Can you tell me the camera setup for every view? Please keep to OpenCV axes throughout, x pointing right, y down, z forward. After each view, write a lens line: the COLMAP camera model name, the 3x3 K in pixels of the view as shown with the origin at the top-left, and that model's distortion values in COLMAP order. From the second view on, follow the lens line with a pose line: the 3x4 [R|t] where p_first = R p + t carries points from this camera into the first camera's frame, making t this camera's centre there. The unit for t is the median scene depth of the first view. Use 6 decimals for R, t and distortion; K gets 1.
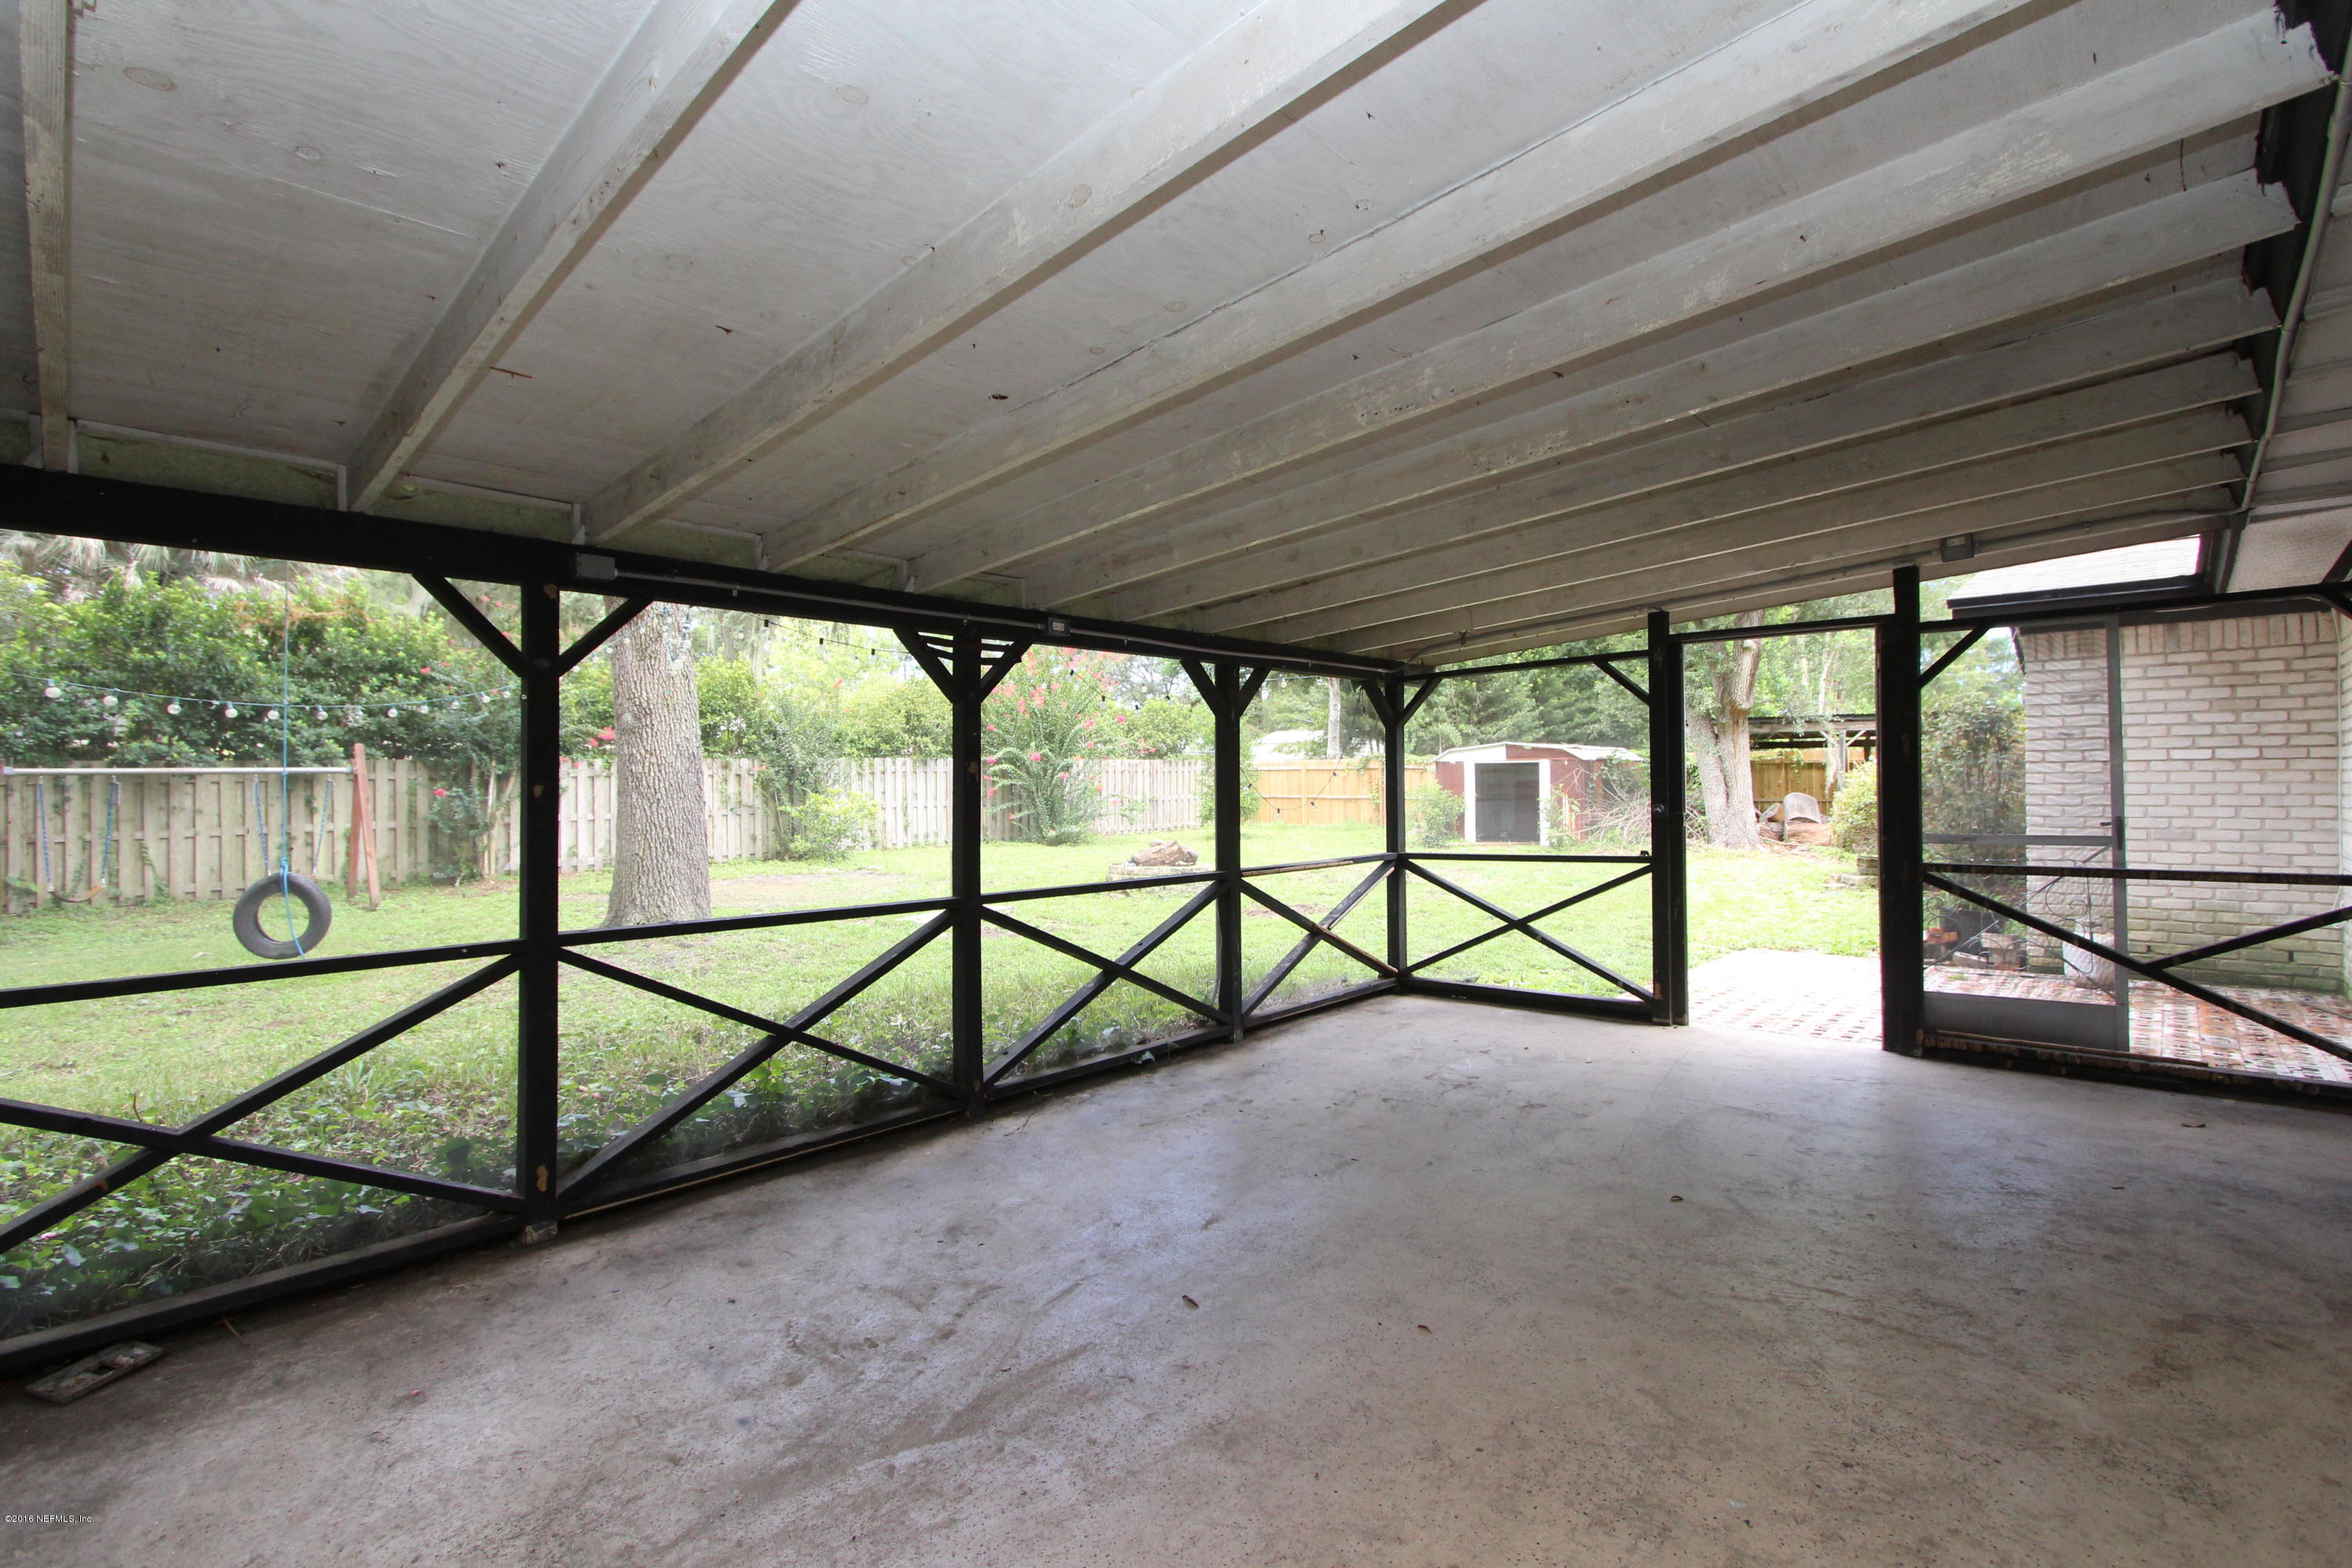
lens RADIAL K [[1089.8, 0, 1175.7], [0, 1089.8, 784.5], [0, 0, 1]] dist [-0.018281, 0.003269]
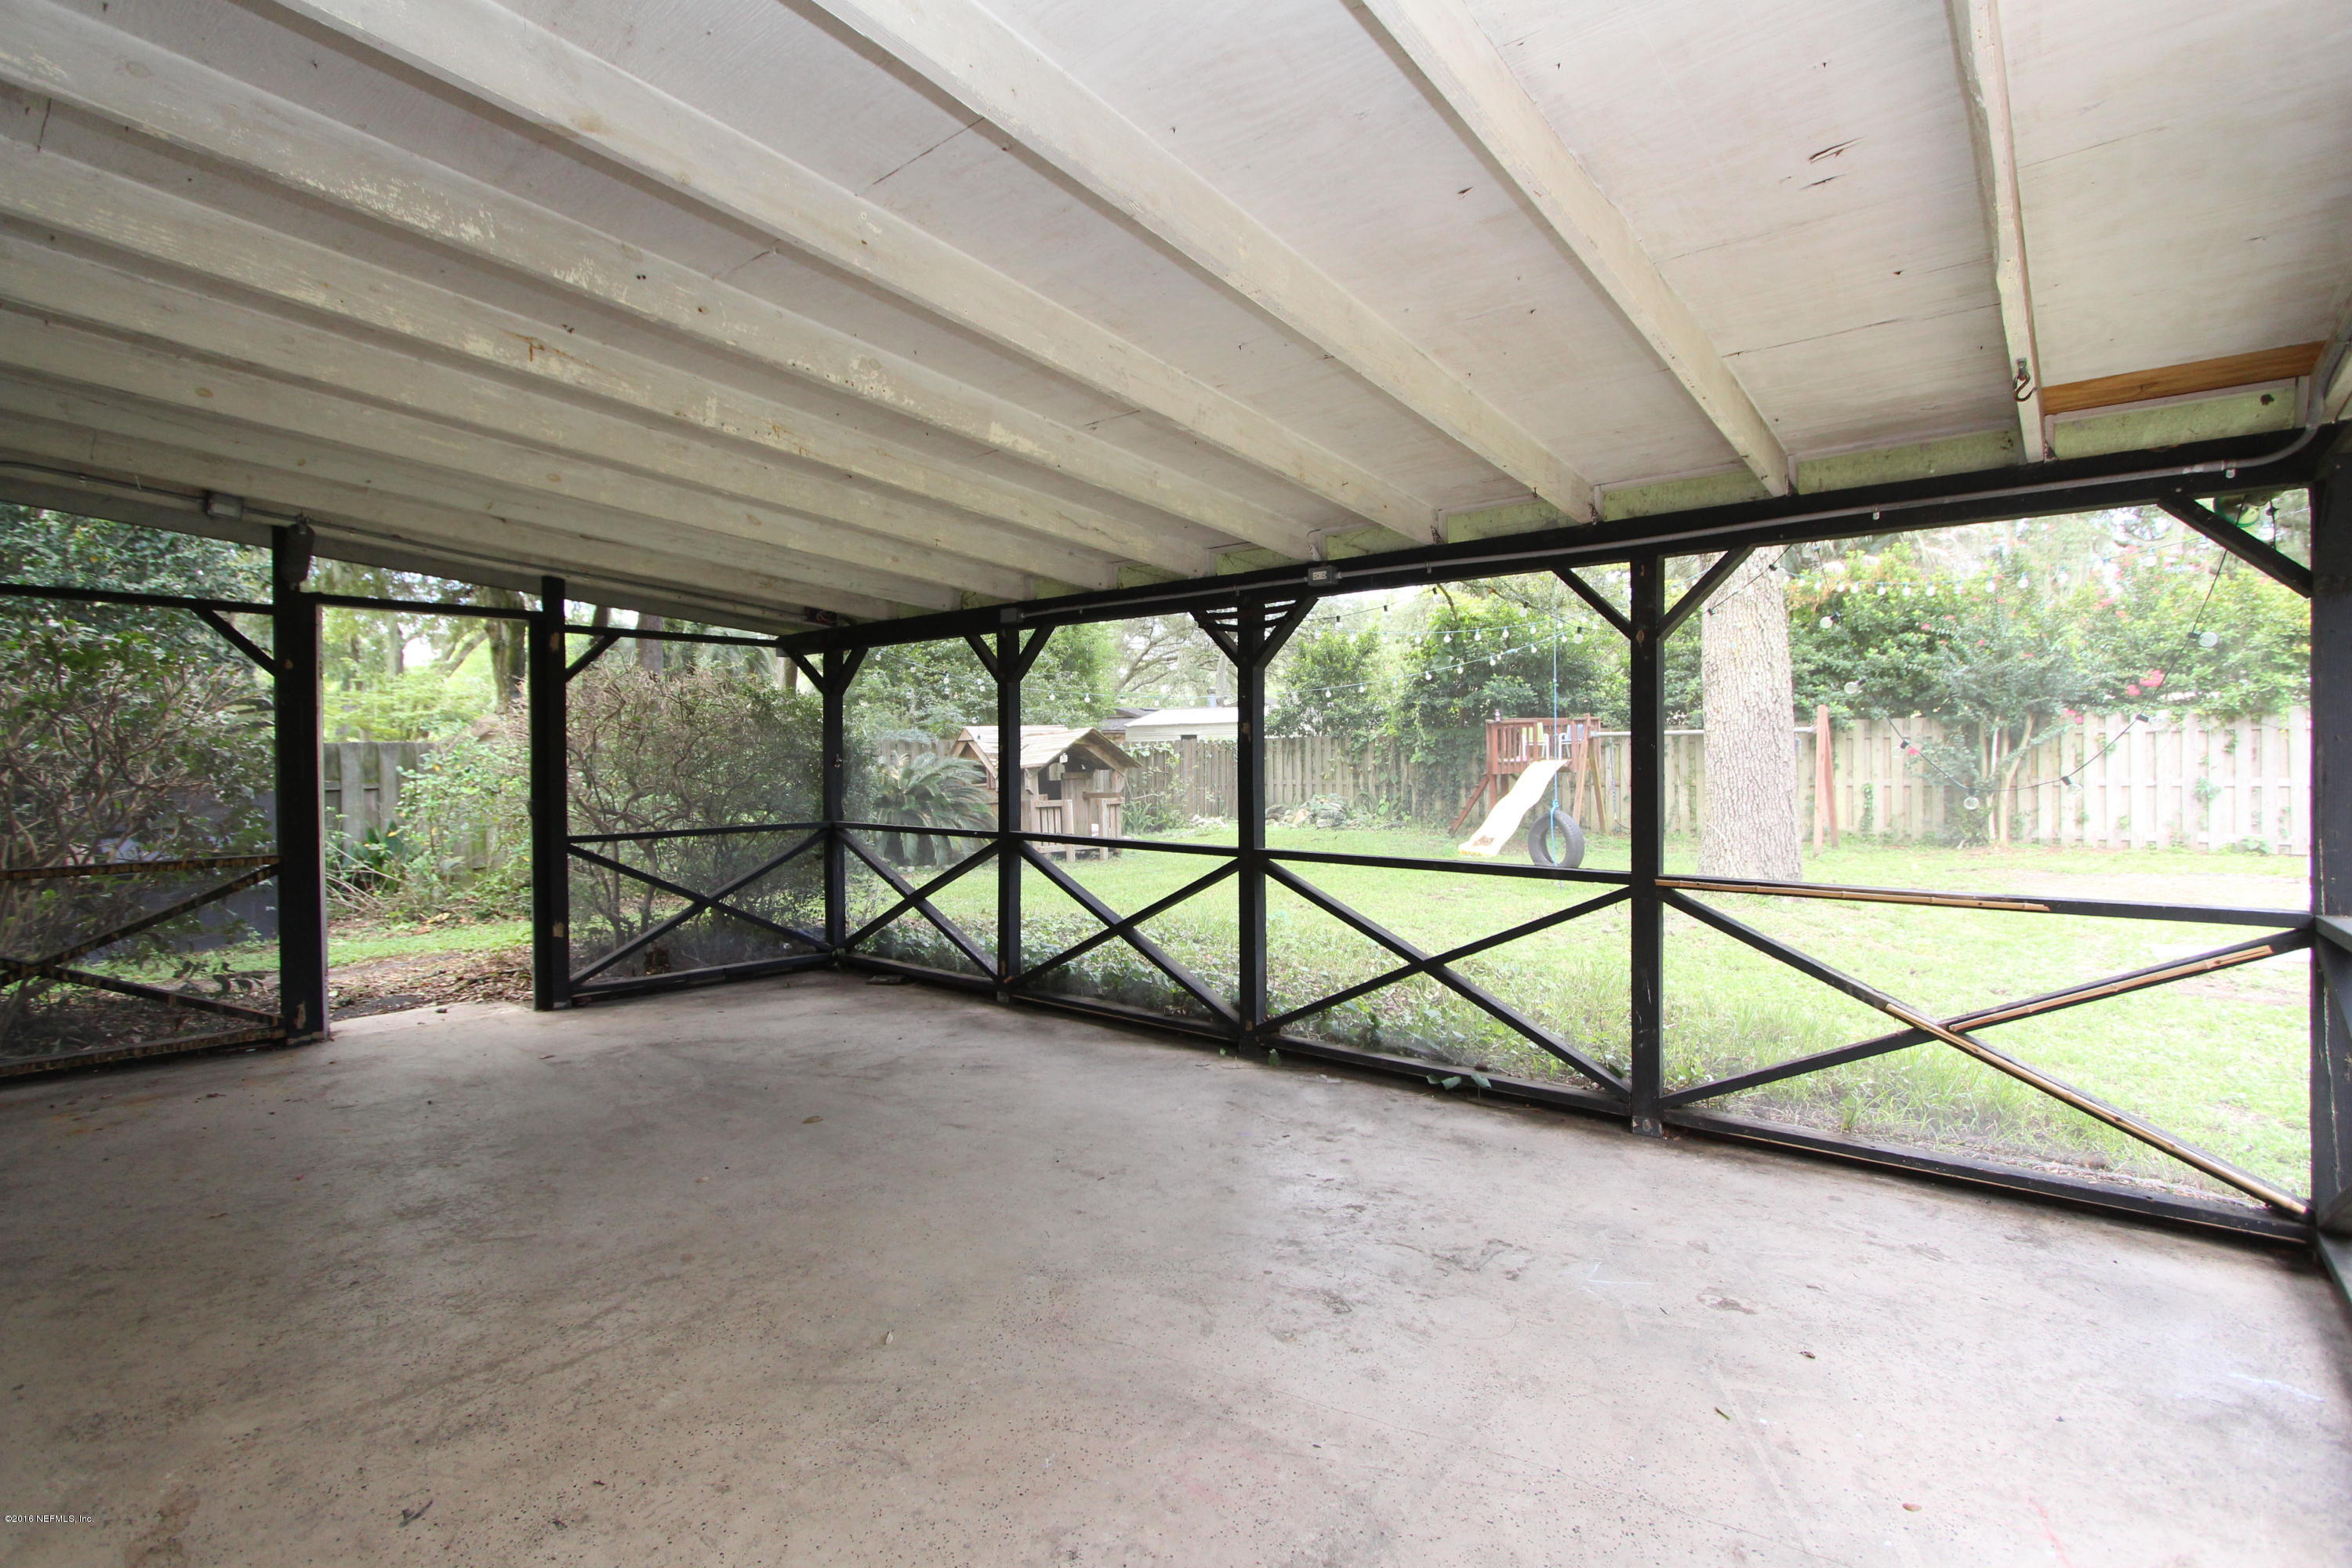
lens RADIAL K [[1089.8, 0, 1157.4], [0, 1089.8, 770.2], [0, 0, 1]] dist [-0.018281, 0.003269]
pose [[0.039598, 0.022557, -0.998961, 1.448096], [0.004058, 0.999733, 0.022736, 0.002185], [0.999207, -0.004954, 0.039496, 1.434848]]
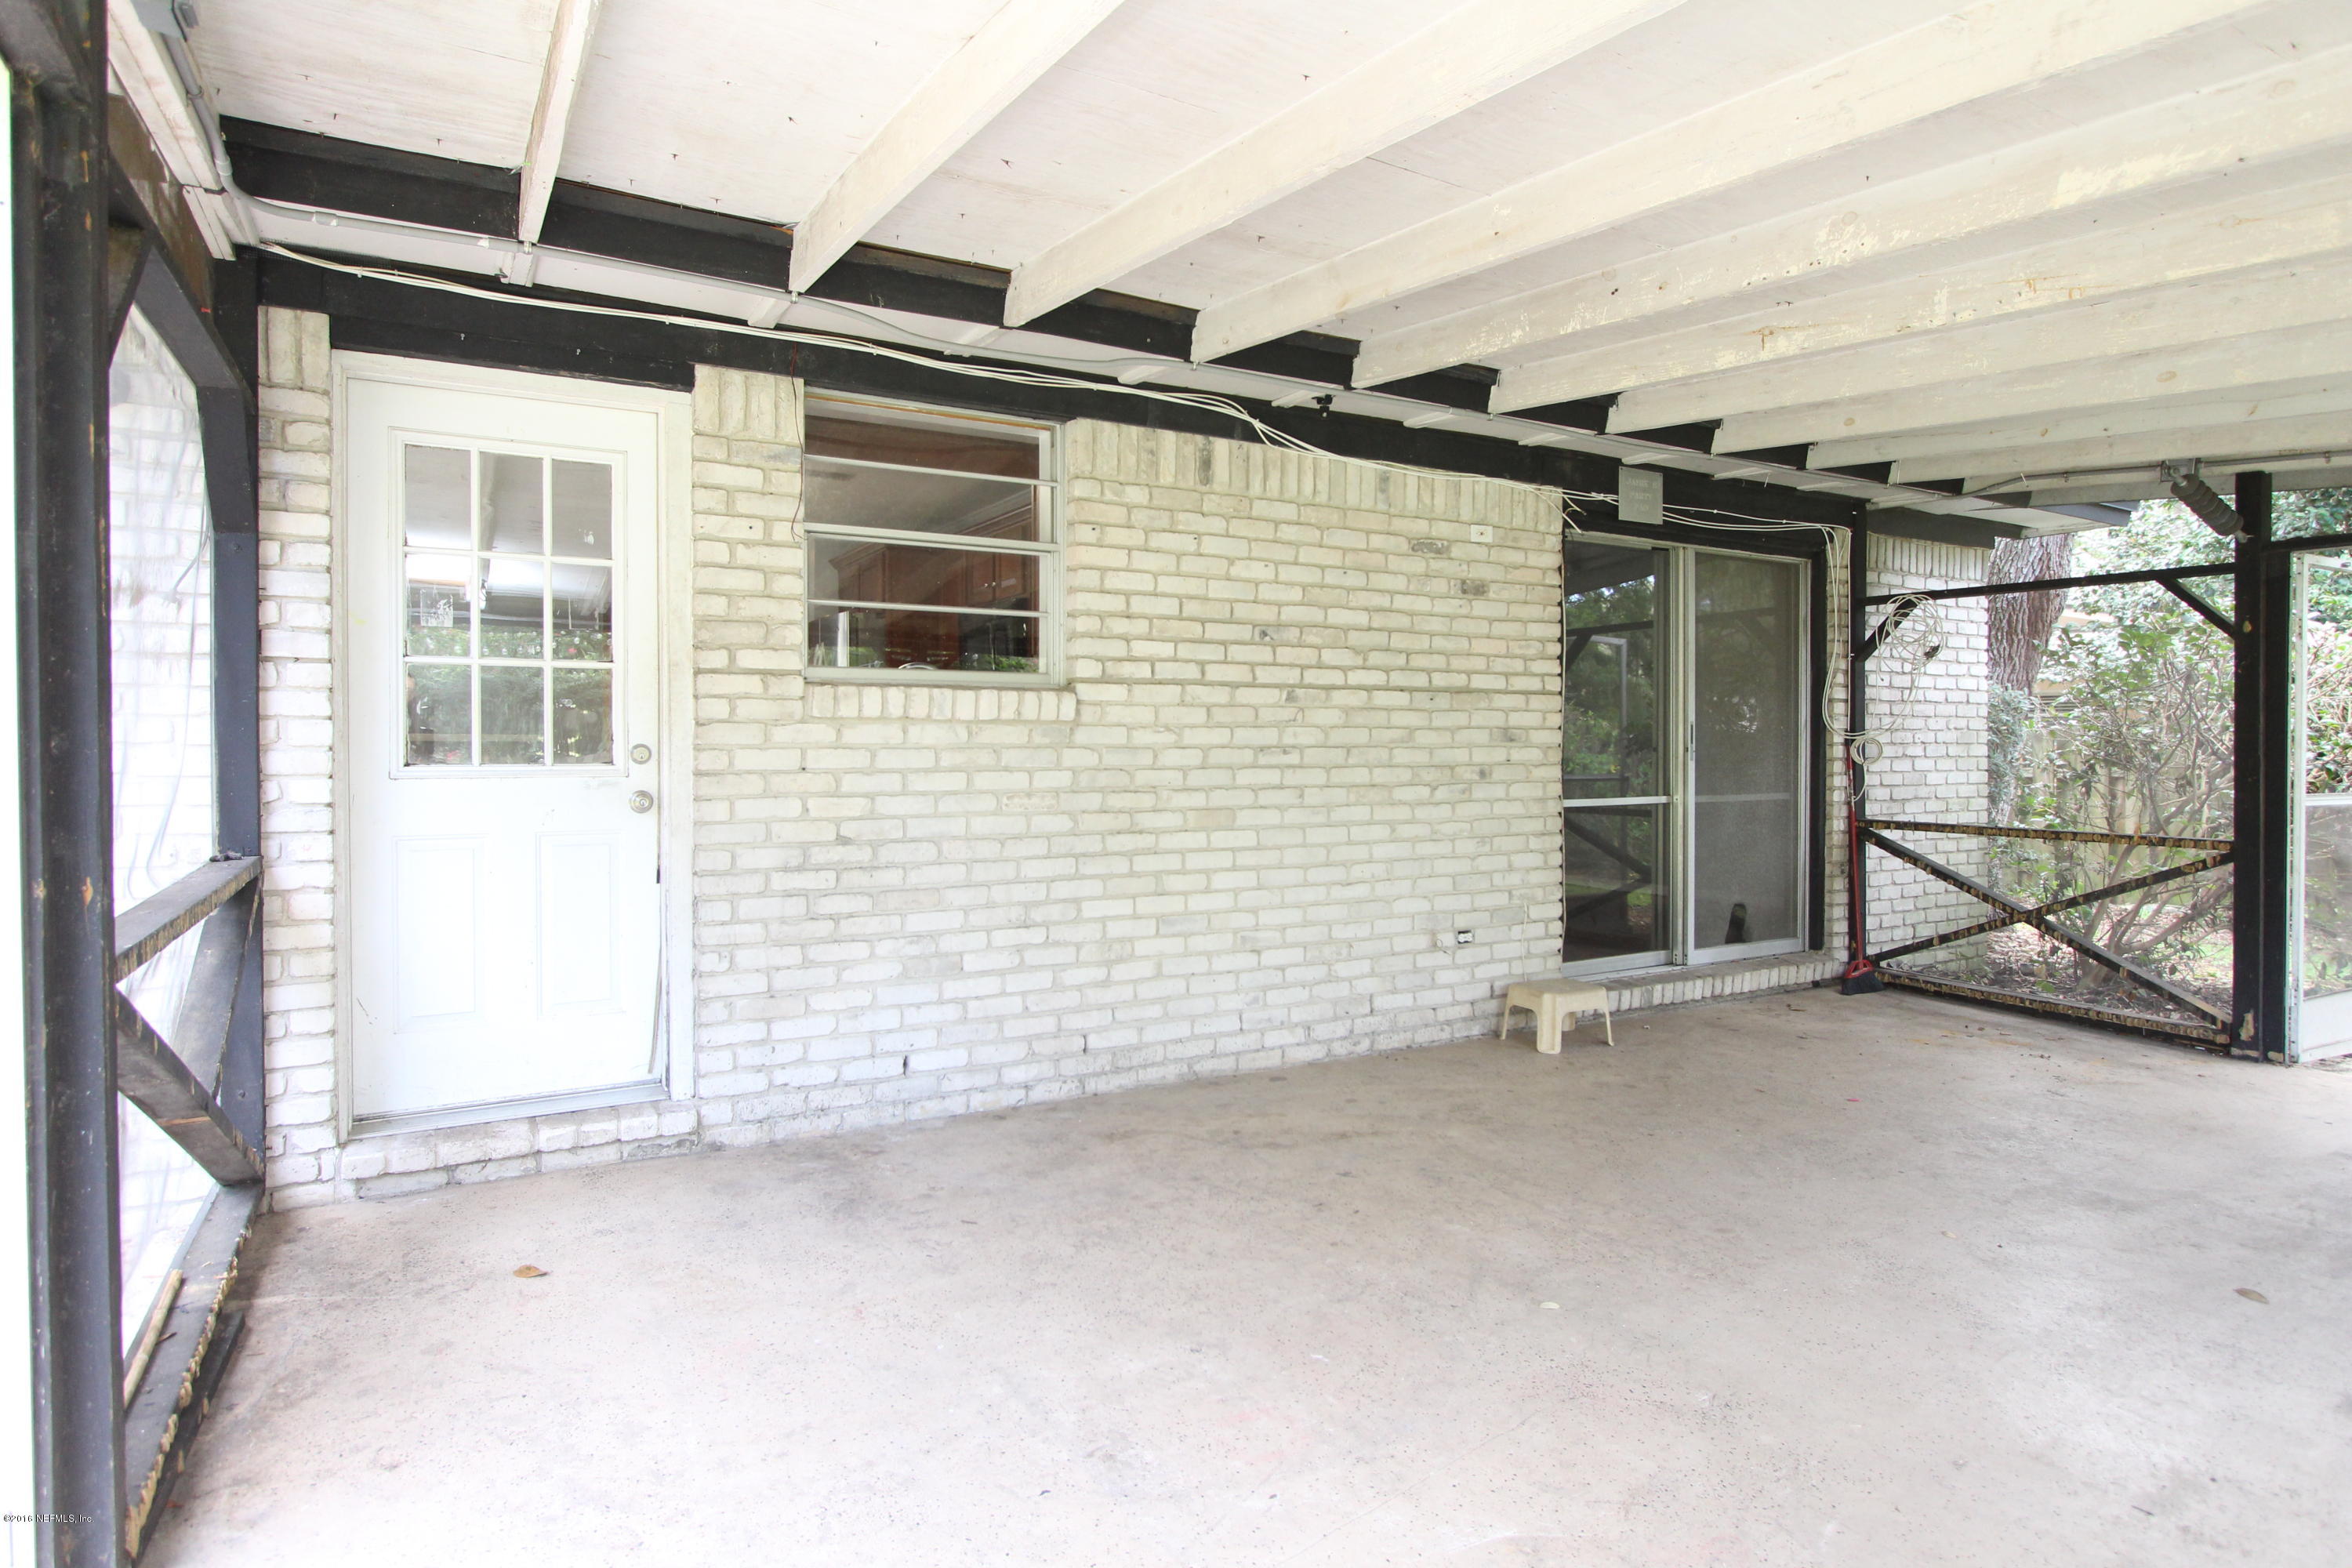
lens RADIAL K [[1279.5, 0, 1189.0], [0, 1279.5, 777.8], [0, 0, 1]] dist [-0.003446, 0.001552]
pose [[-0.959316, -0.003789, 0.282310, 0.567262], [0.003361, 0.999686, 0.024838, 0.030625], [-0.282316, 0.024777, -0.959002, 2.300075]]
